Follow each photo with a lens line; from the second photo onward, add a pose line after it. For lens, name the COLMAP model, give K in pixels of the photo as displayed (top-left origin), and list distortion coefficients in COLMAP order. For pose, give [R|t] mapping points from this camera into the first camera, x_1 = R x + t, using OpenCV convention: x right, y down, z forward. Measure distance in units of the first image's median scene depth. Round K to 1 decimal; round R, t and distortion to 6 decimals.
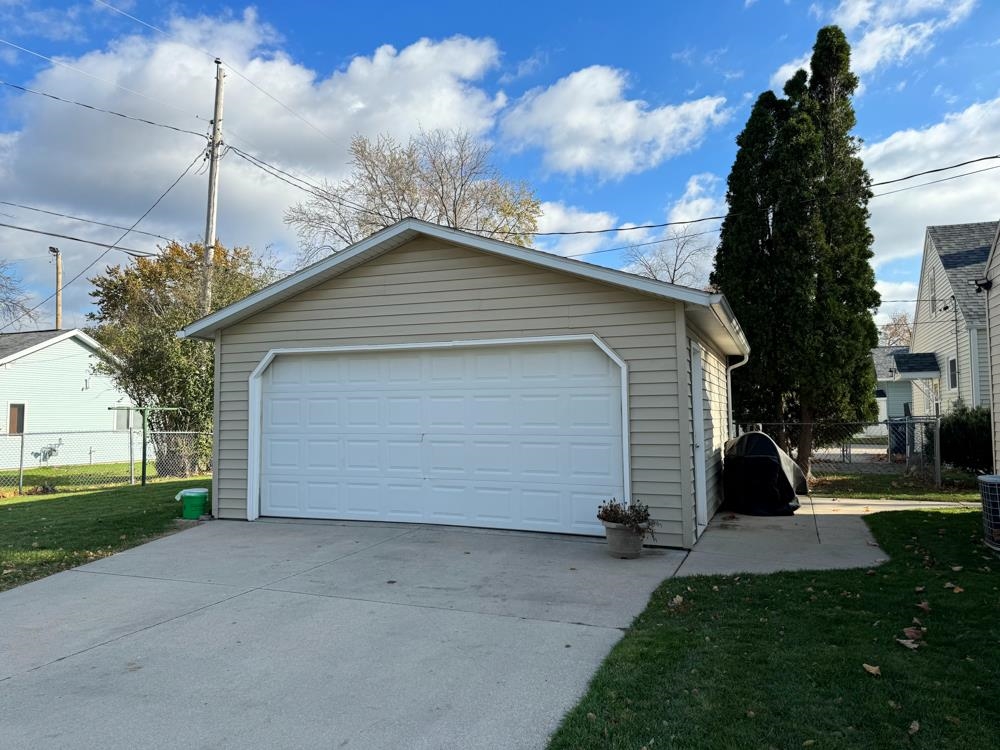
lens RADIAL K [[695.0, 0, 499.8], [0, 695.0, 378.3], [0, 0, 1]] dist [0.084973, -0.015568]
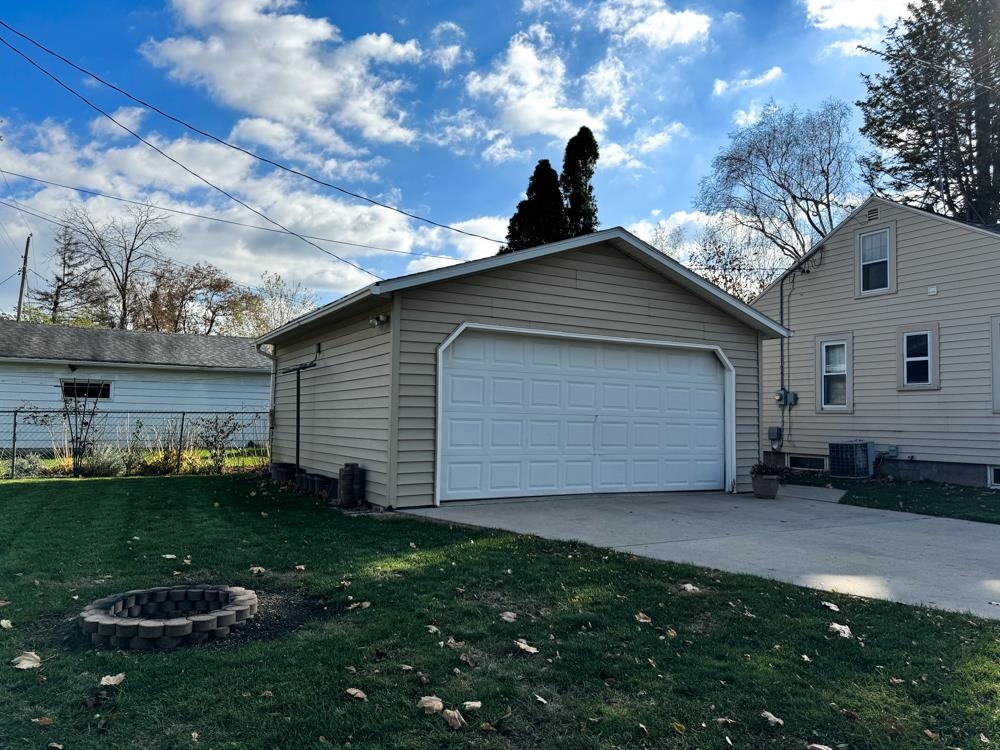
lens RADIAL K [[695.0, 0, 500.0], [0, 695.0, 373.7], [0, 0, 1]] dist [0.084973, -0.015568]
pose [[0.631628, 0.053489, 0.773424, -1.066429], [-0.081139, 0.996699, -0.002667, 0.026723], [-0.771014, -0.061070, 0.633884, 0.389882]]
